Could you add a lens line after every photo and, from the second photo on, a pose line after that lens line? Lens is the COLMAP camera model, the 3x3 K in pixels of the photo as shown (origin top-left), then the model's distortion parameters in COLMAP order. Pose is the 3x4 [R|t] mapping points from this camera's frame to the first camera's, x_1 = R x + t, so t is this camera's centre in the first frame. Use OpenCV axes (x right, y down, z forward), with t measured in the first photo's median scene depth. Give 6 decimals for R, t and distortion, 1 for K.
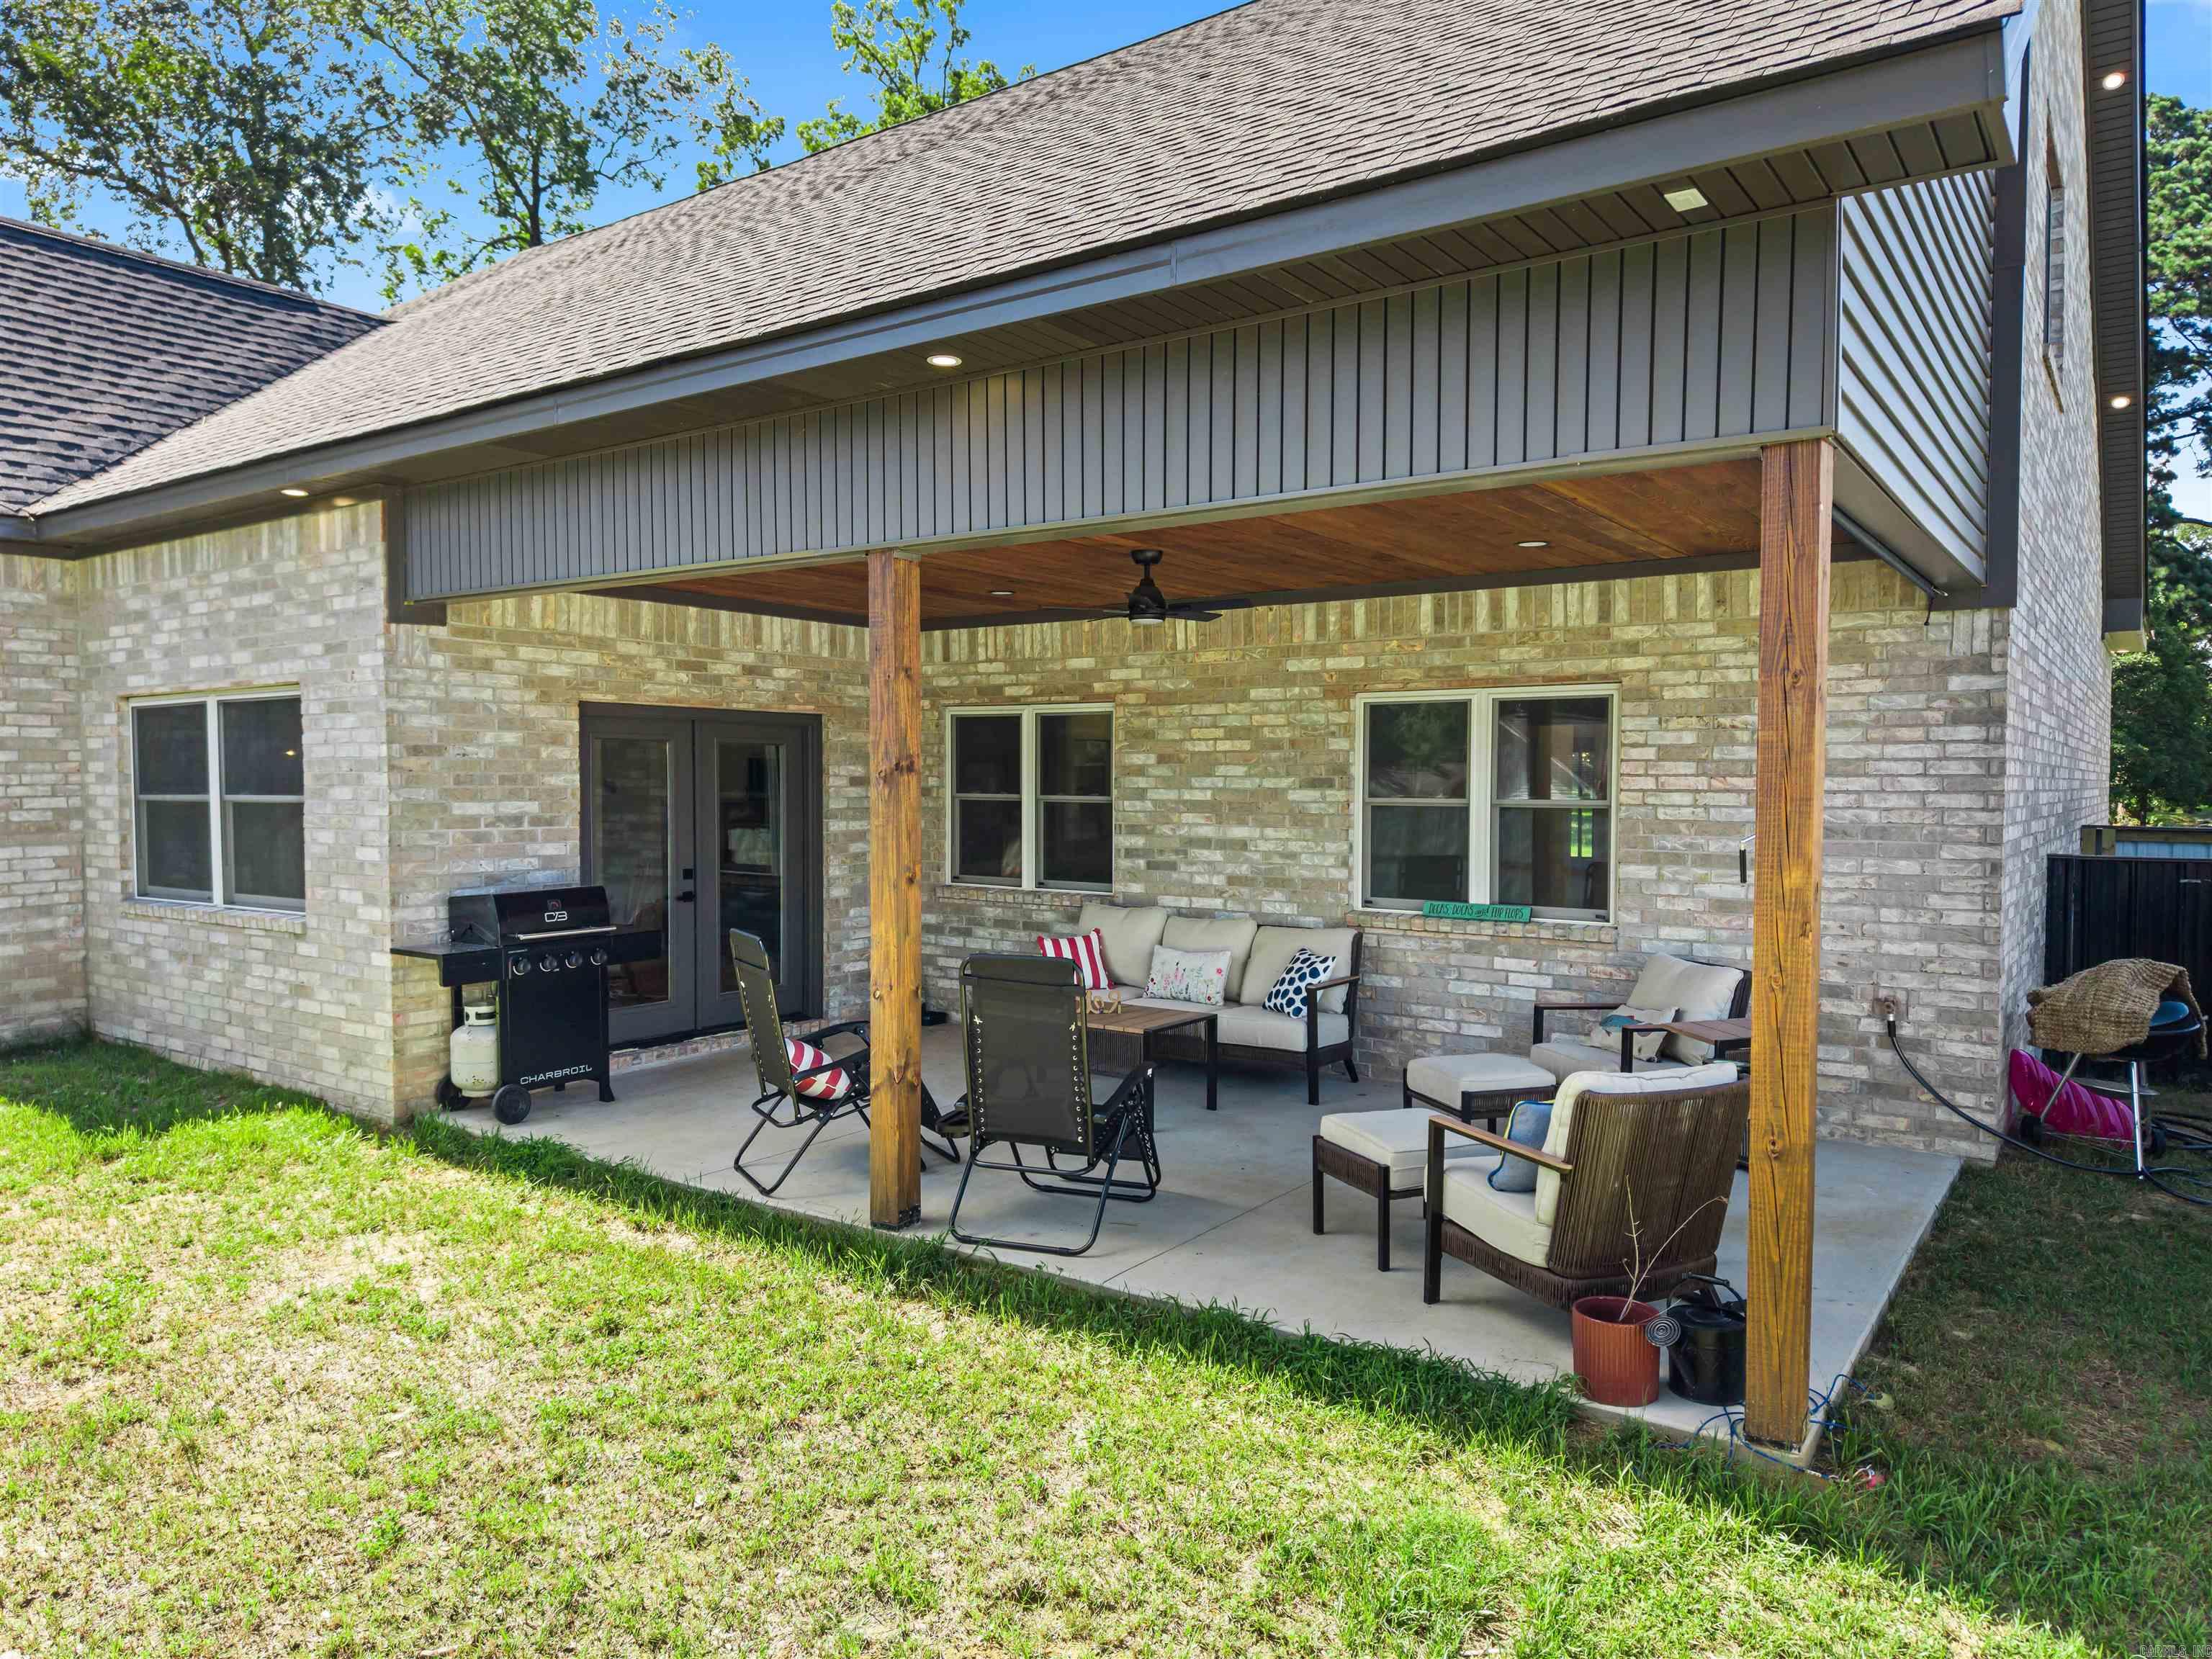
lens RADIAL K [[1483.8, 0, 1106.0], [0, 1483.8, 829.5], [0, 0, 1]] dist [0.057490, -0.082878]
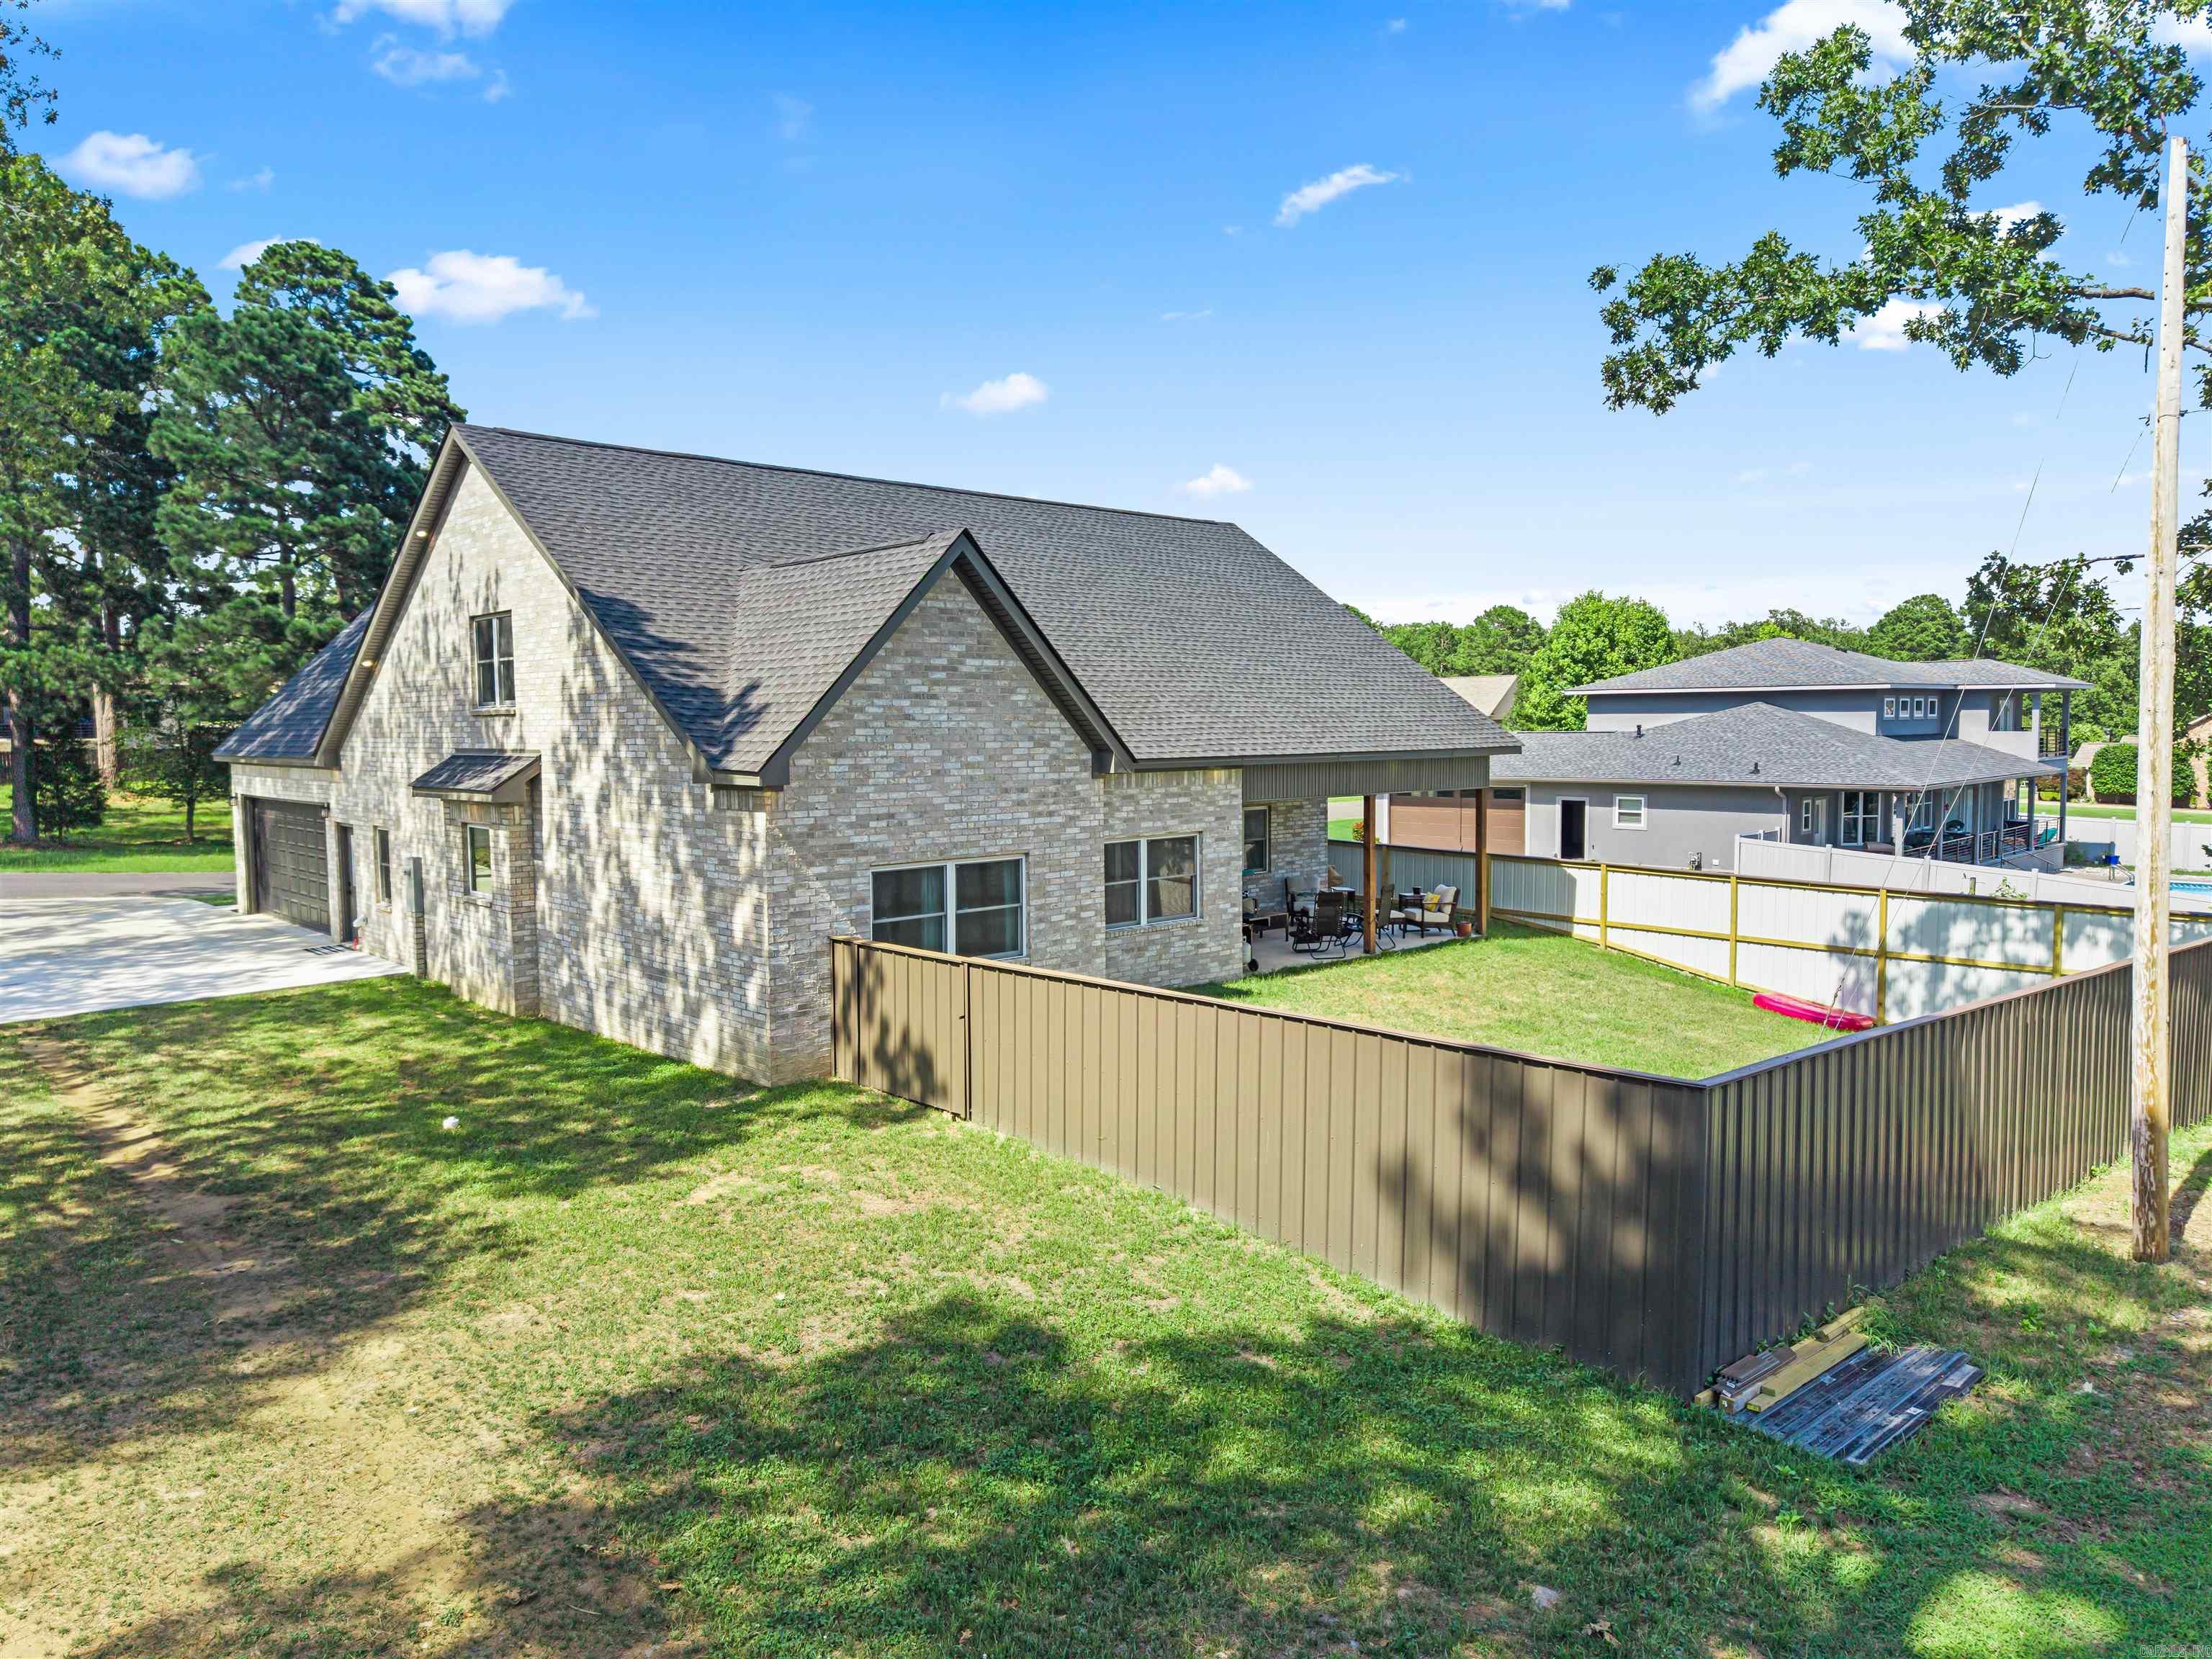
lens RADIAL K [[1483.8, 0, 1106.0], [0, 1483.8, 829.5], [0, 0, 1]] dist [0.057490, -0.082878]
pose [[0.202605, -0.071214, 0.976668, -3.323810], [0.043223, 0.997031, 0.063733, -0.291850], [-0.978306, 0.029302, 0.205082, 0.655799]]
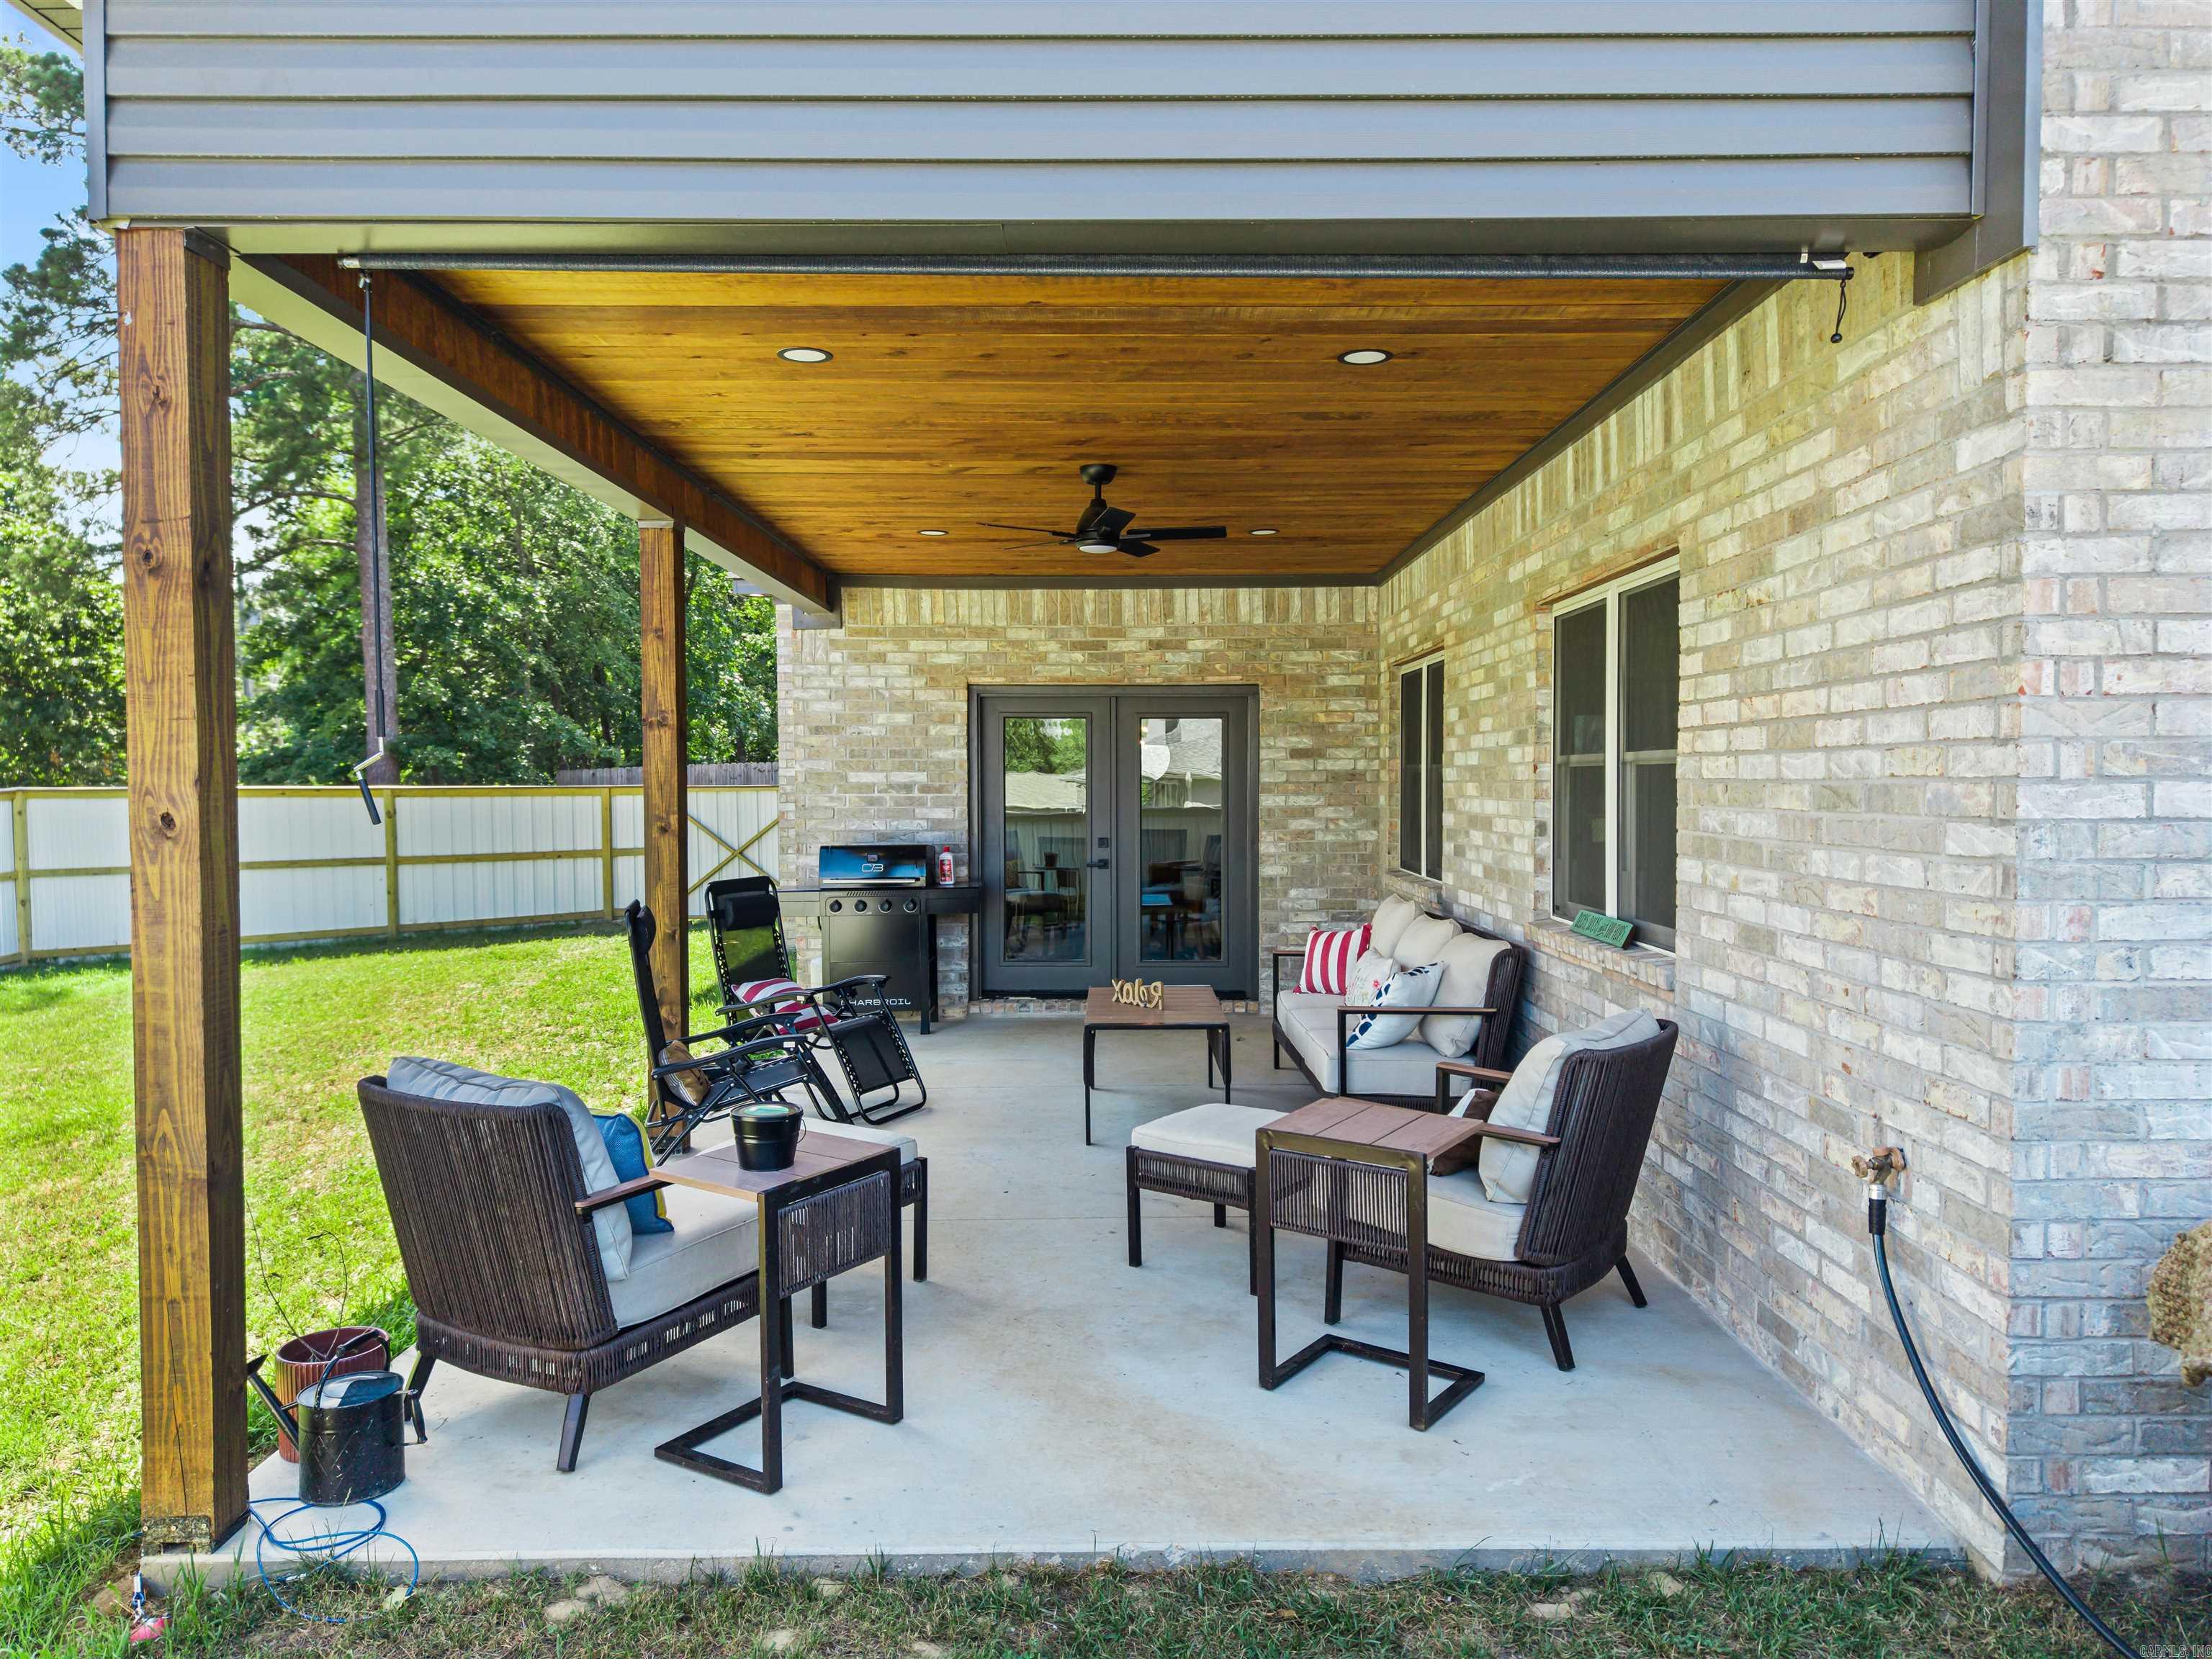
lens RADIAL K [[1477.3, 0, 1101.0], [0, 1477.3, 826.6], [0, 0, 1]] dist [0.067954, -0.107755]
pose [[0.572007, 0.020524, -0.819992, 0.697727], [-0.025896, 0.999640, 0.006957, 0.013214], [0.819840, 0.017255, 0.572333, 0.485989]]
